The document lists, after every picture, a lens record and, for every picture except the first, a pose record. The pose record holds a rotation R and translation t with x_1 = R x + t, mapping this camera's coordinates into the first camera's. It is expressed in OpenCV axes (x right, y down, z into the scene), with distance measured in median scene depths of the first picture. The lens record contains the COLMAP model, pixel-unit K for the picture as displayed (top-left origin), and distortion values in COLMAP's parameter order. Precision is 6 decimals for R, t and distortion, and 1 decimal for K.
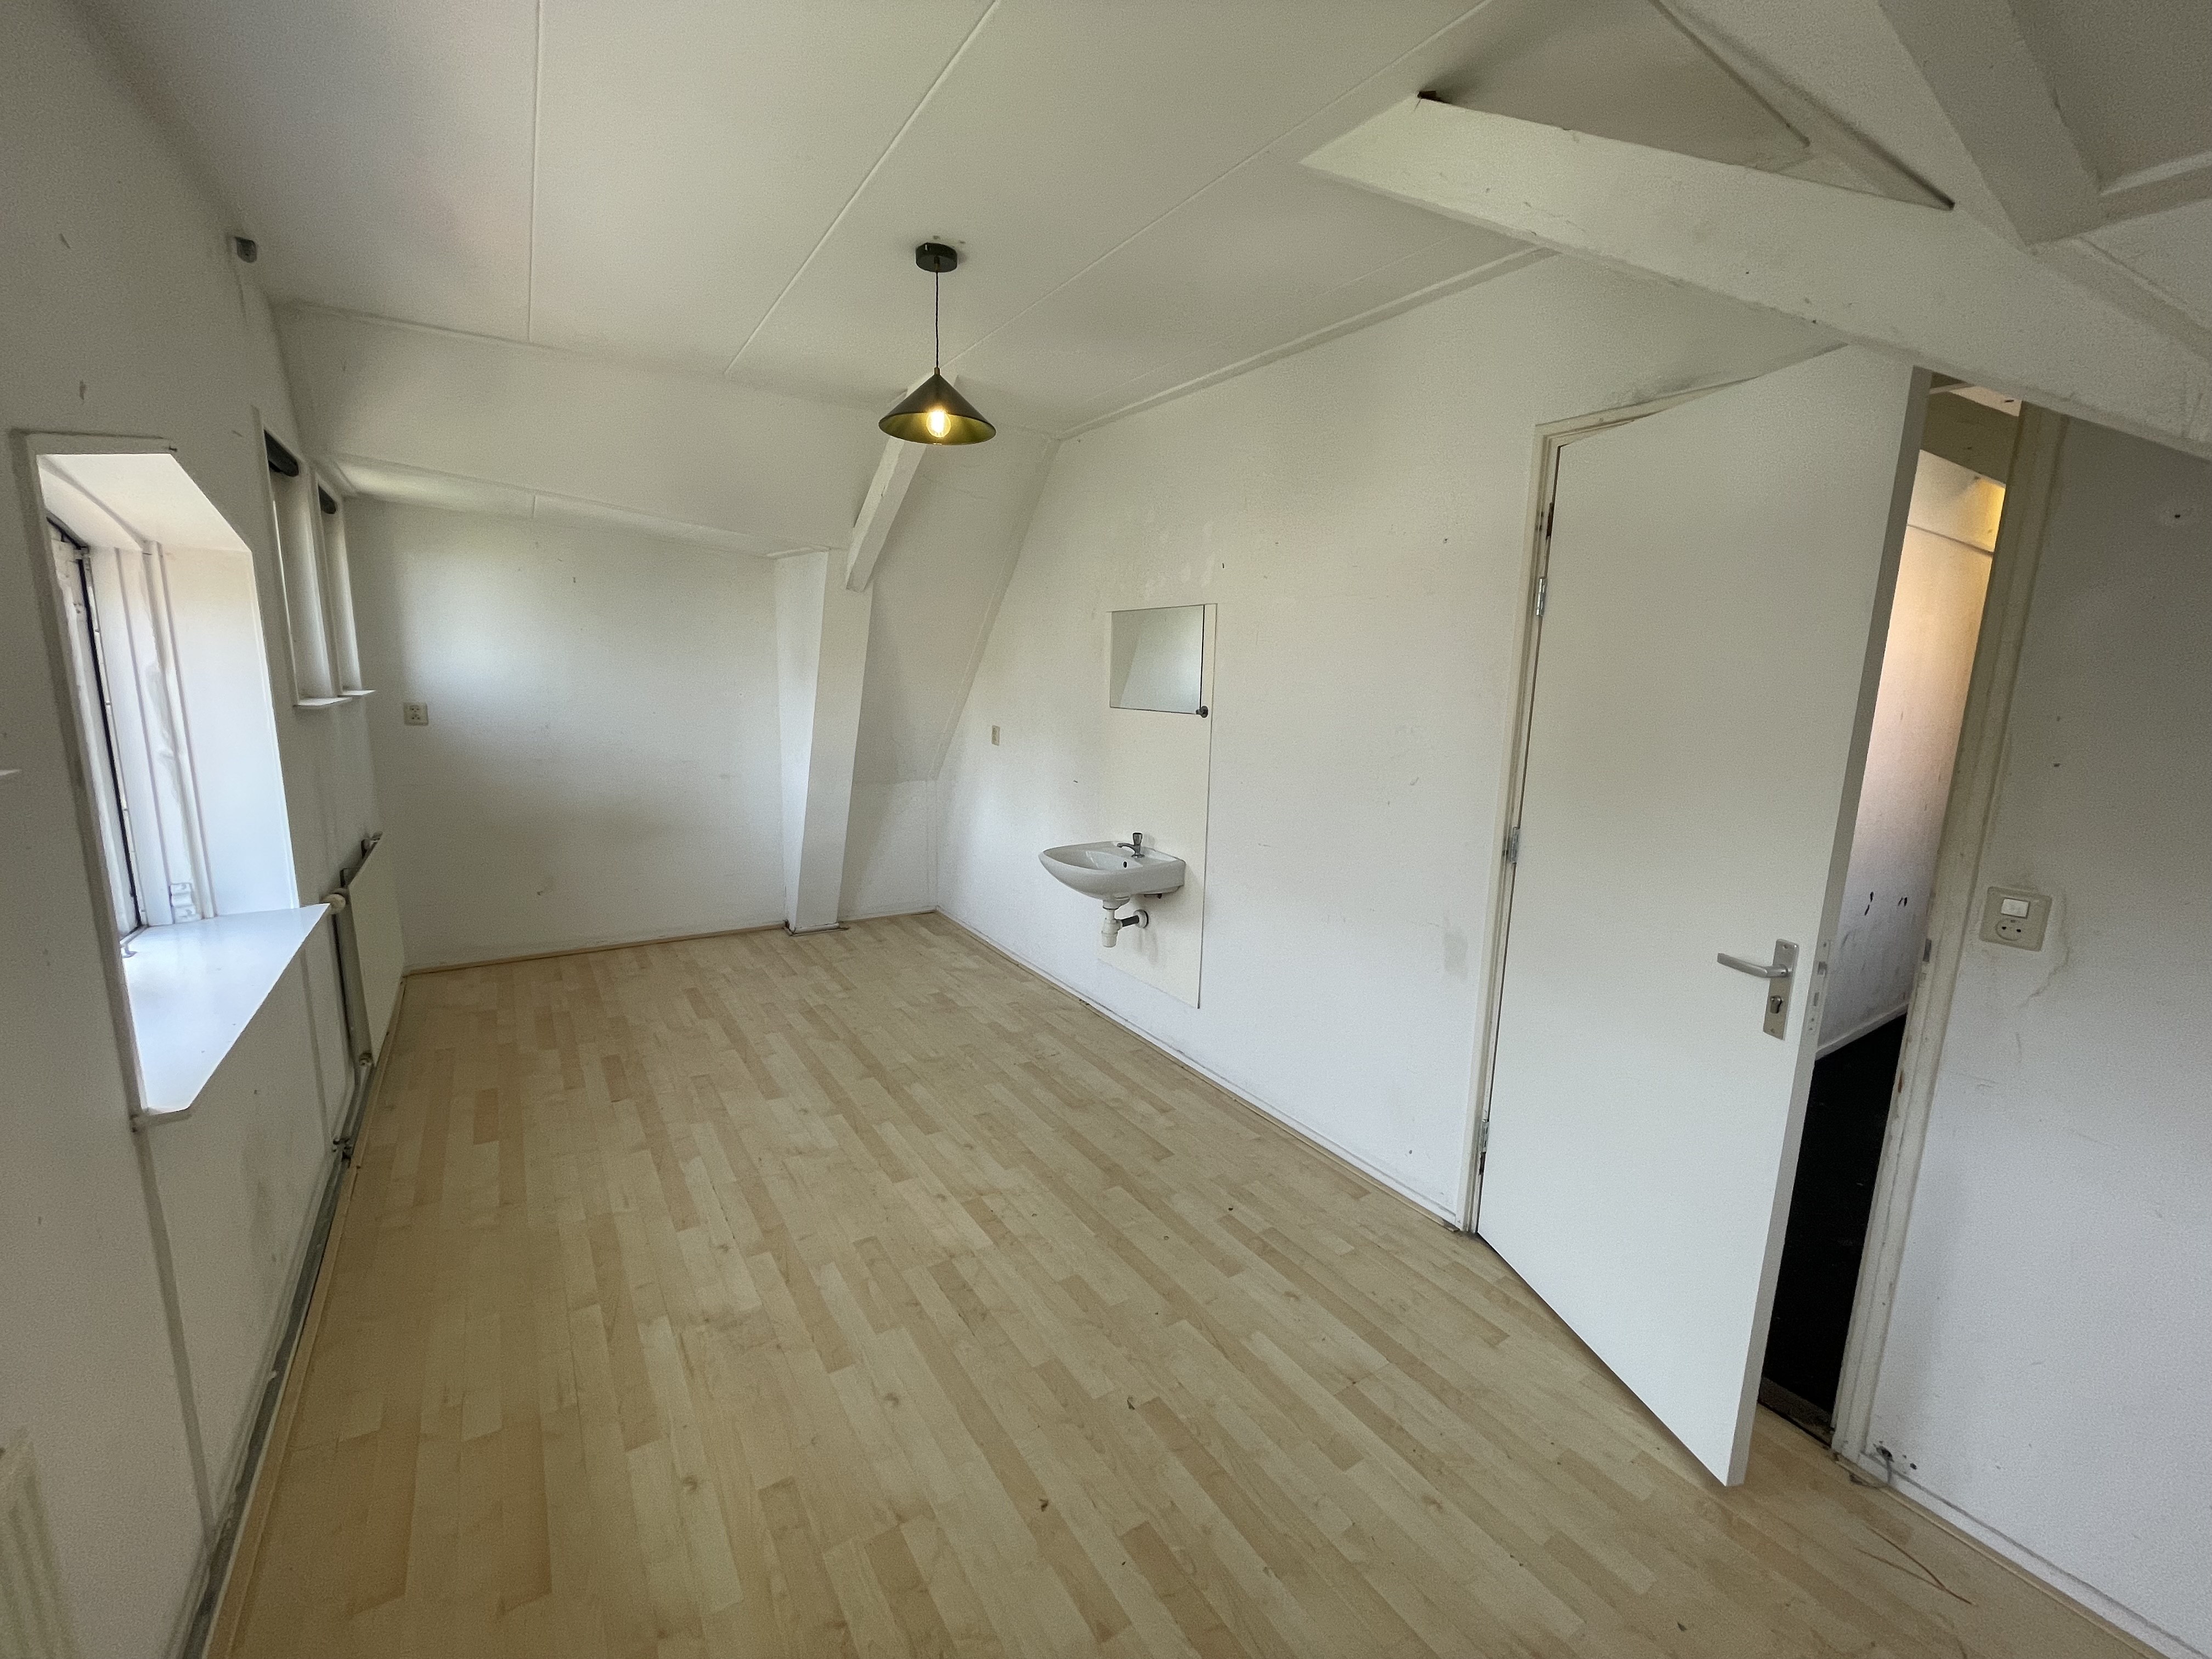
lens RADIAL K [[895.0, 0, 1103.9], [0, 895.0, 835.2], [0, 0, 1]] dist [-0.001502, -0.000163]
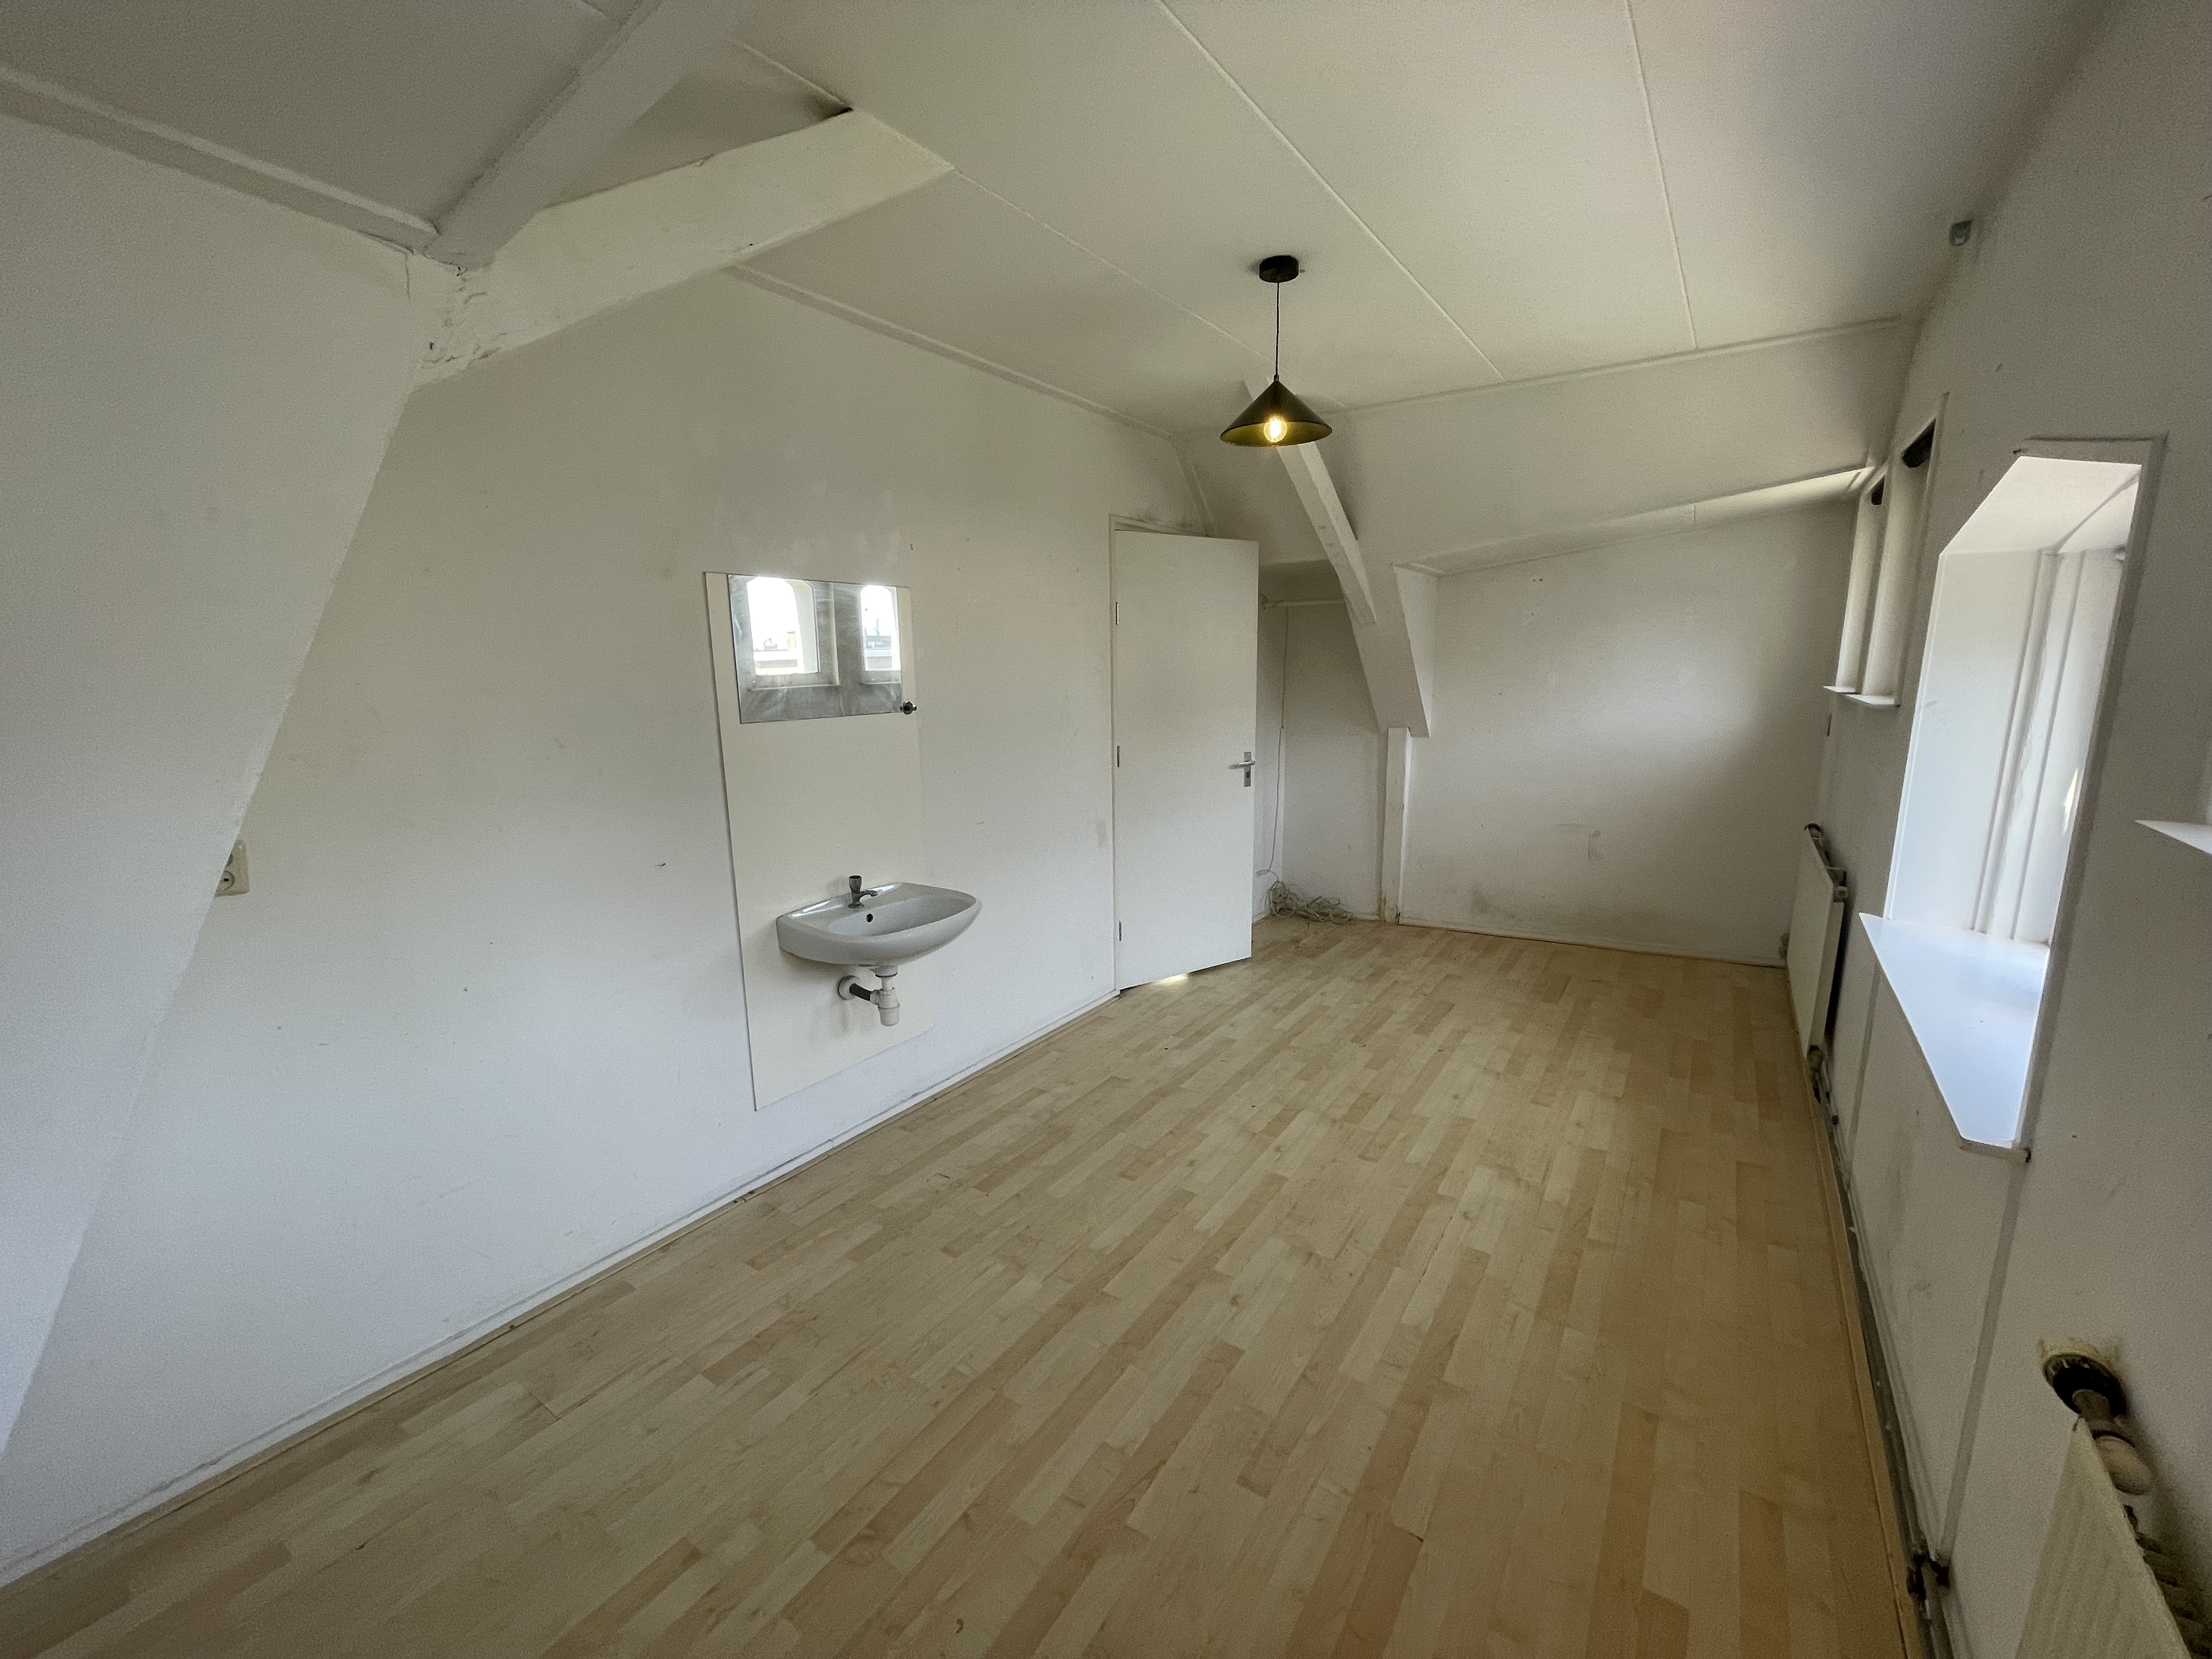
lens RADIAL K [[895.0, 0, 1113.4], [0, 895.0, 834.6], [0, 0, 1]] dist [-0.001502, -0.000163]
pose [[-0.377144, -0.198044, 0.904733, -1.049491], [0.167232, 0.946251, 0.276843, -0.303127], [-0.910931, 0.255710, -0.323754, 1.485680]]
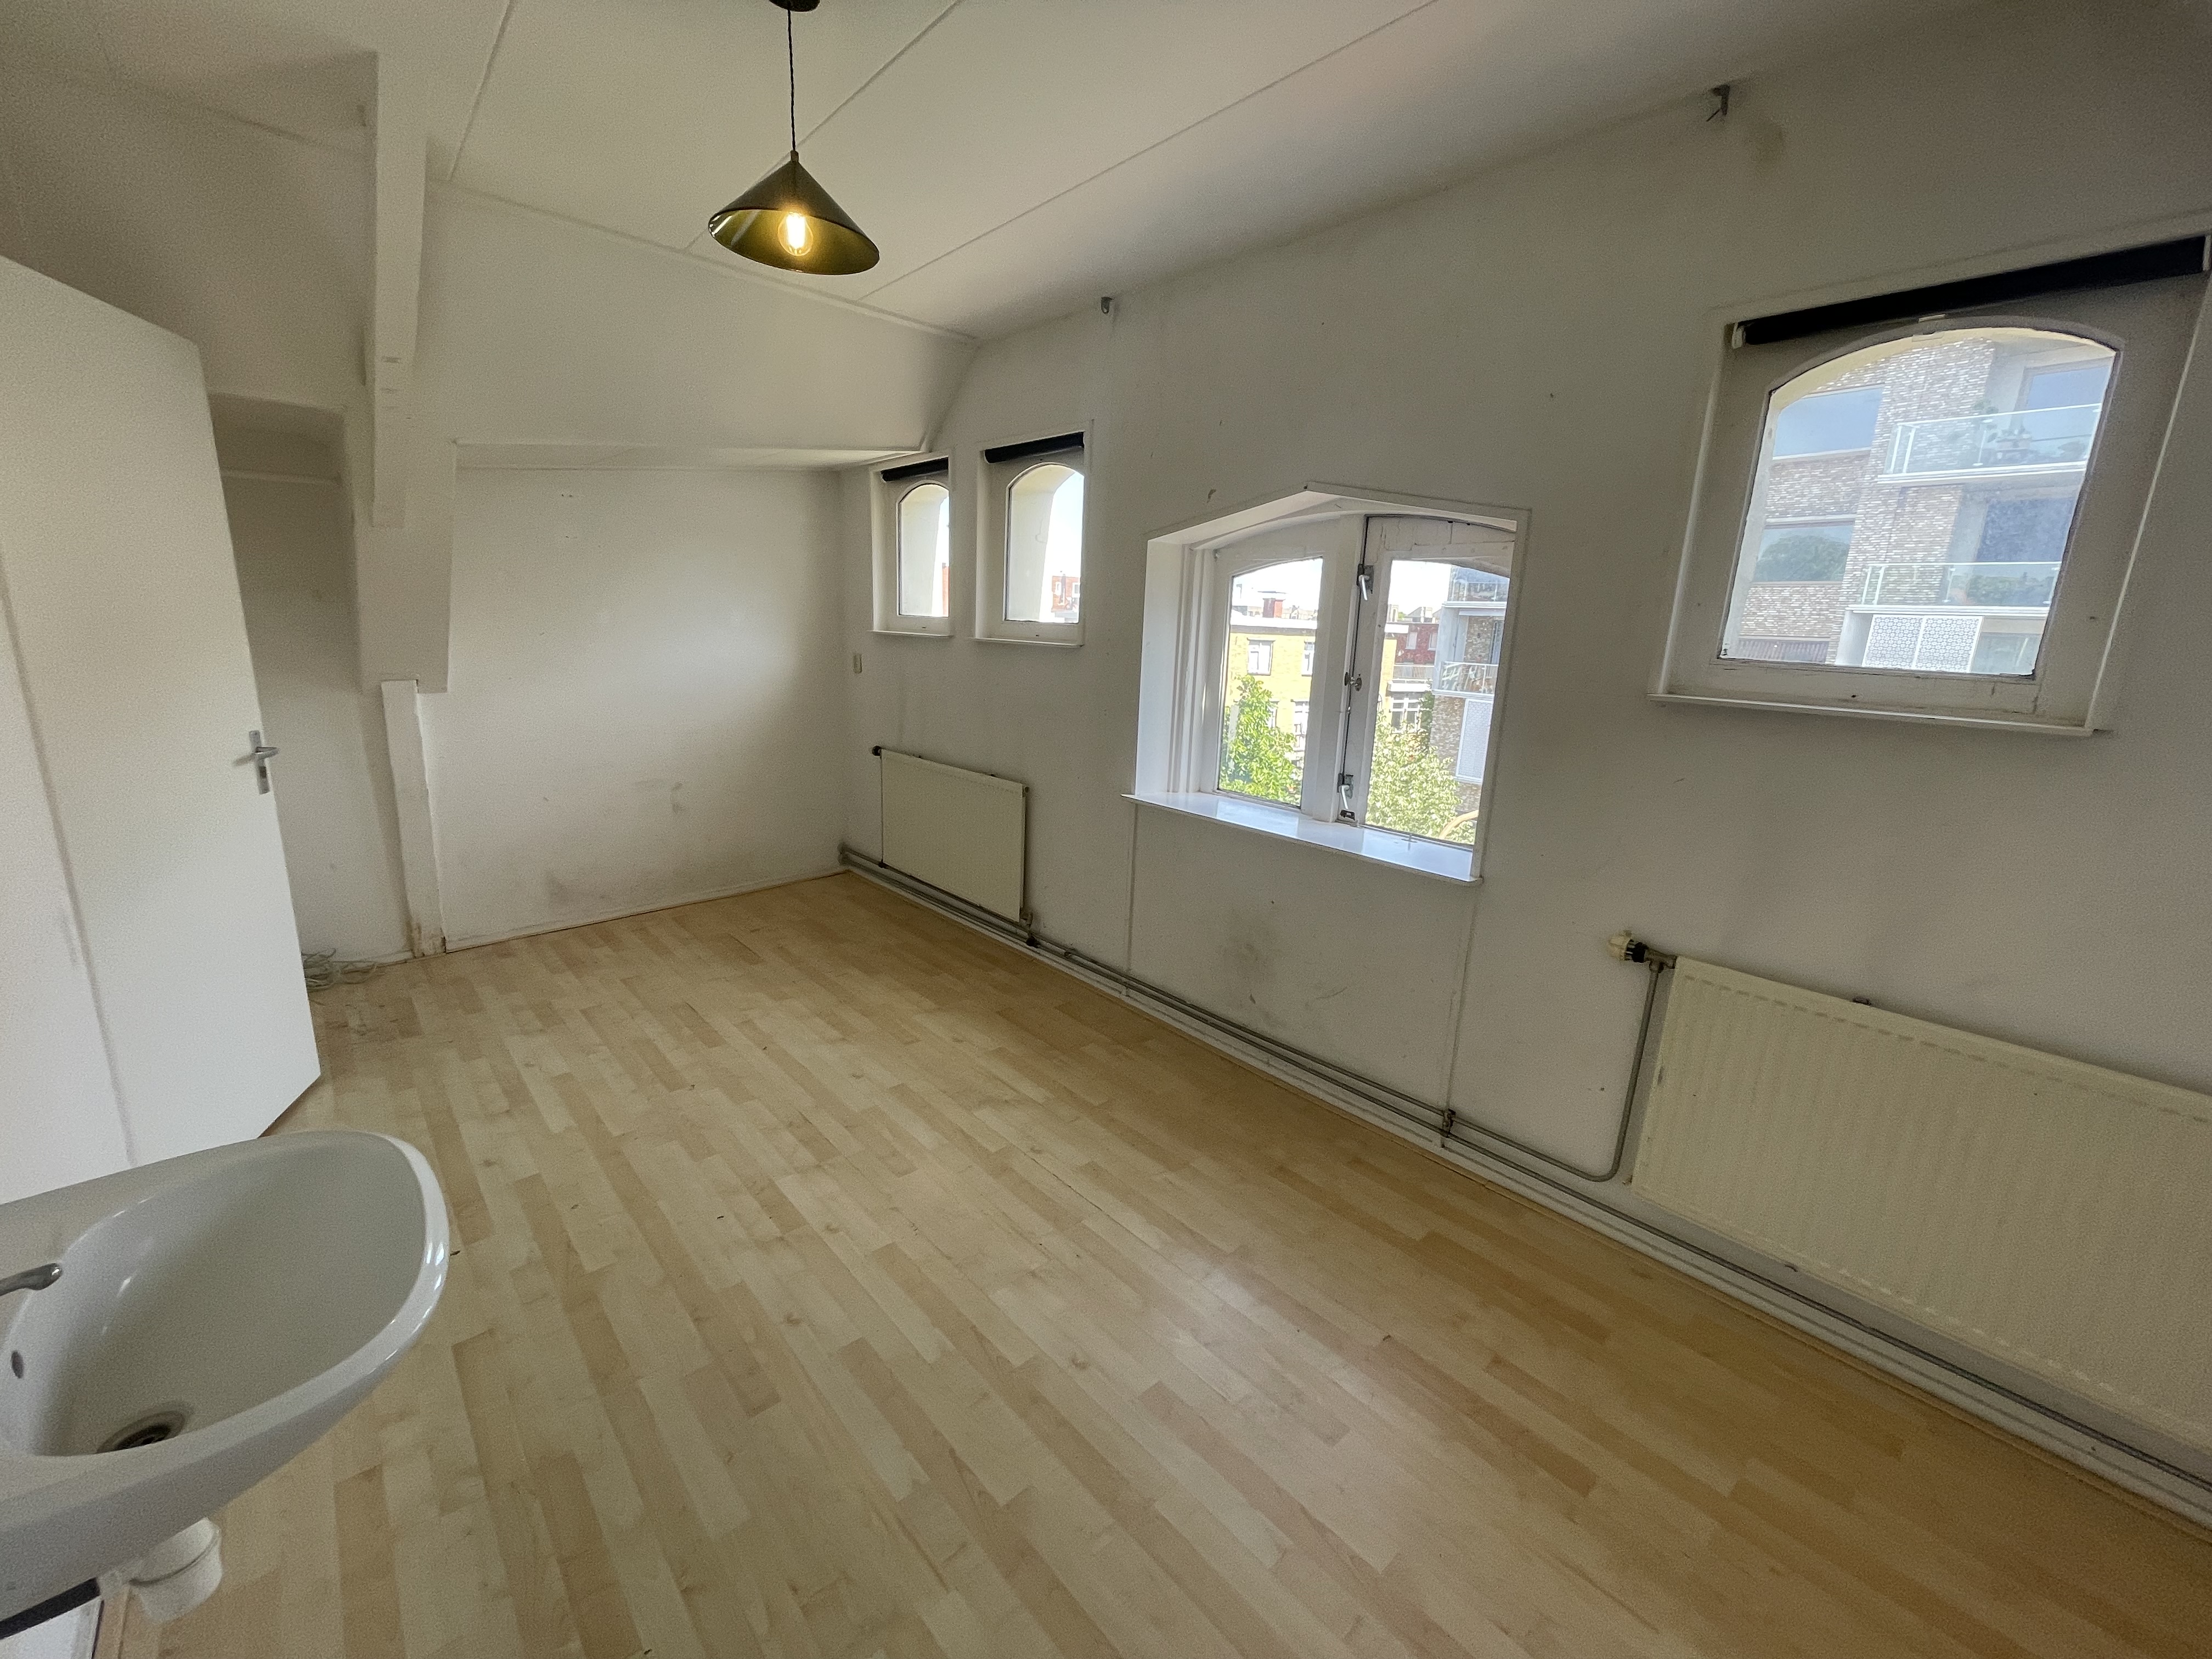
lens RADIAL K [[895.0, 0, 1105.5], [0, 895.0, 833.6], [0, 0, 1]] dist [-0.001502, -0.000163]
pose [[-0.987510, -0.032270, -0.154219, -0.303610], [-0.090964, 0.915968, 0.390805, -0.295613], [0.128648, 0.399952, -0.907462, 1.699511]]
